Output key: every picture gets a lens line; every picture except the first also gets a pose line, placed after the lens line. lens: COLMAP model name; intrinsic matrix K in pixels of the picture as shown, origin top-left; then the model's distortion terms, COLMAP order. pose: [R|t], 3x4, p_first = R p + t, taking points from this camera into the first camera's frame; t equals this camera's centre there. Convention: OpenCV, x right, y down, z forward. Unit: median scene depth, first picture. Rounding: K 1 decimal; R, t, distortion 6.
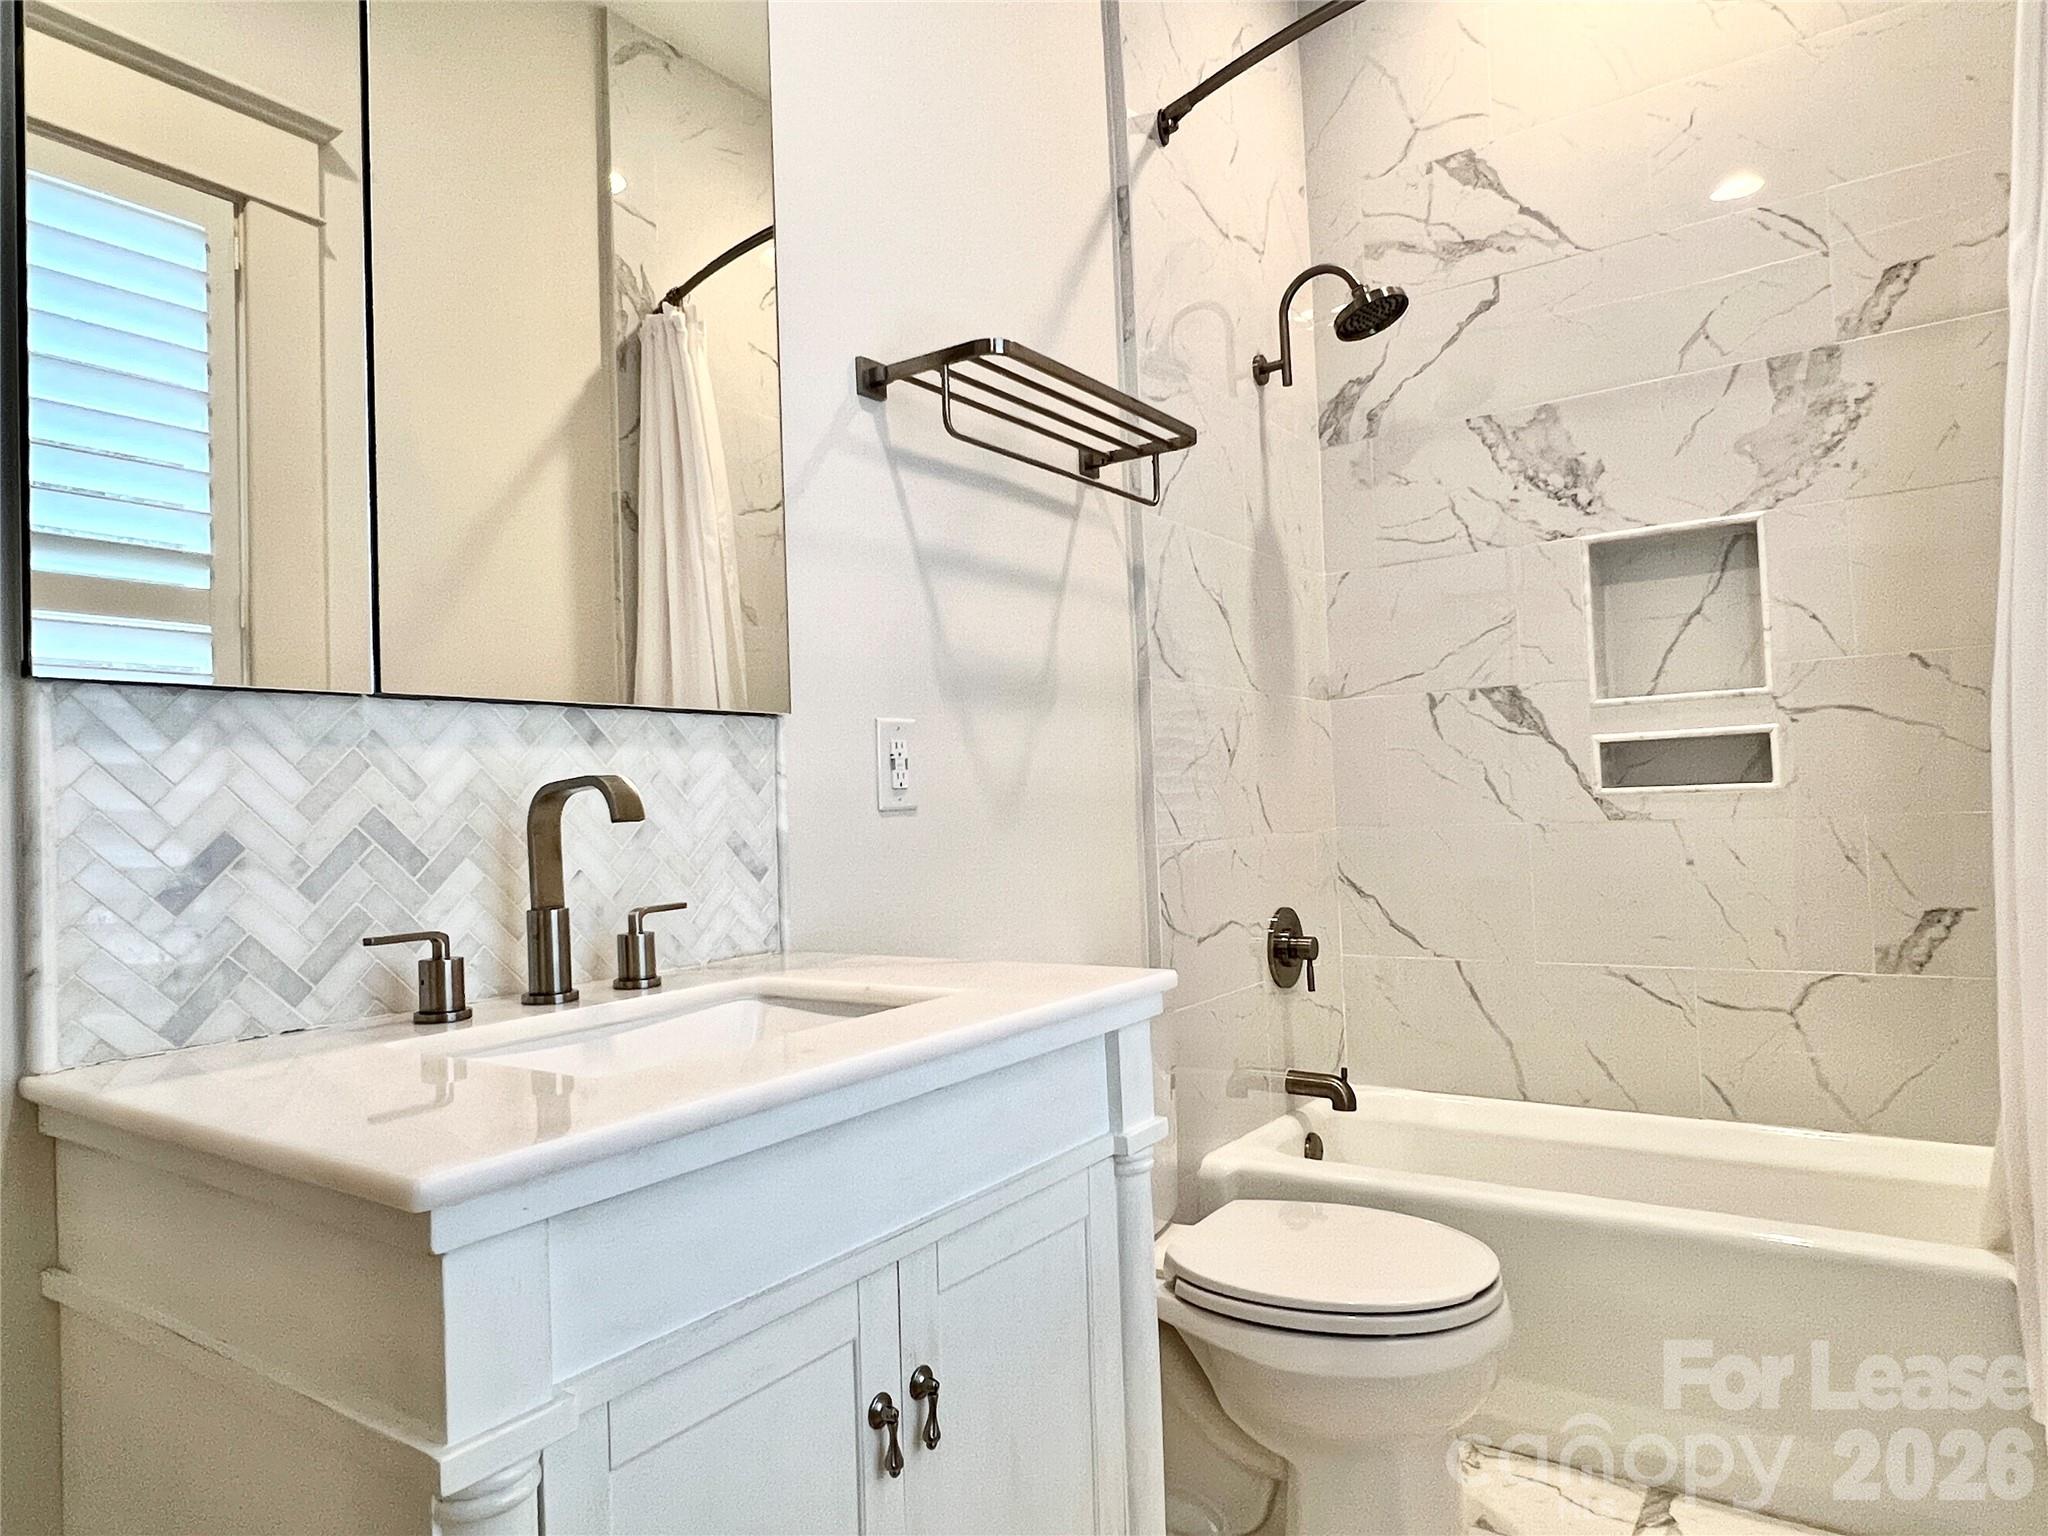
lens RADIAL K [[1249.7, 0, 1025.3], [0, 1249.7, 768.7], [0, 0, 1]] dist [0.003092, -0.000861]
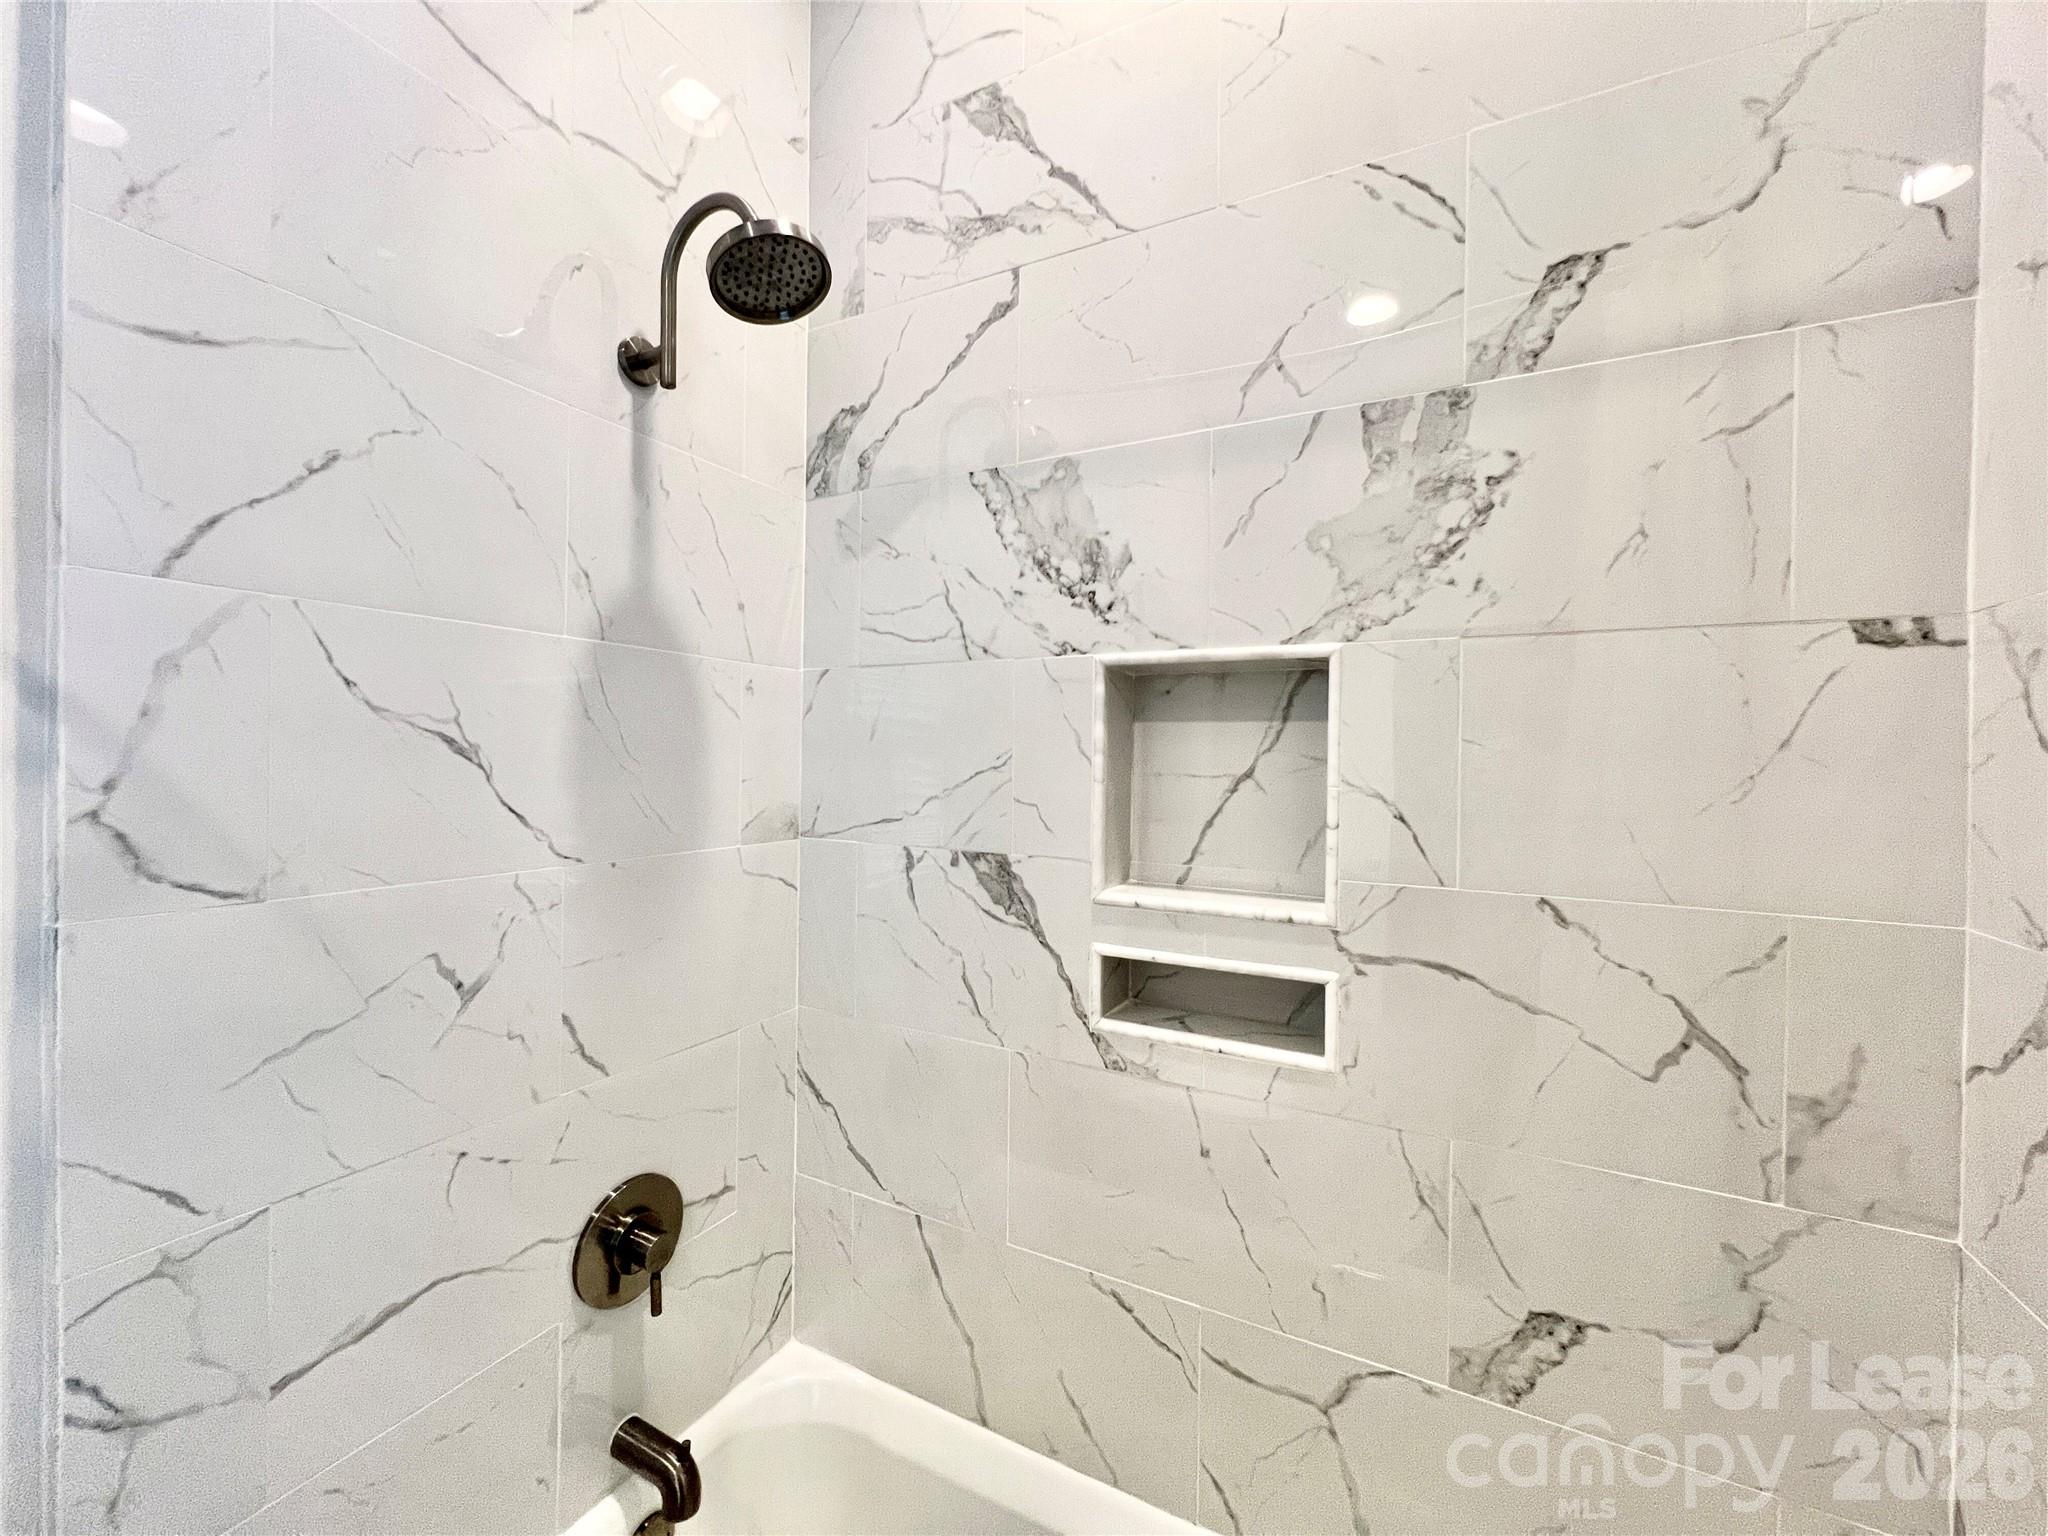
lens RADIAL K [[818.5, 0, 1022.0], [0, 818.5, 764.0], [0, 0, 1]] dist [0.000093, 0.001906]
pose [[0.991402, 0.050540, 0.120695, 0.353679], [-0.055488, 0.997736, 0.037990, -0.140582], [-0.118502, -0.044361, 0.991962, 0.556776]]
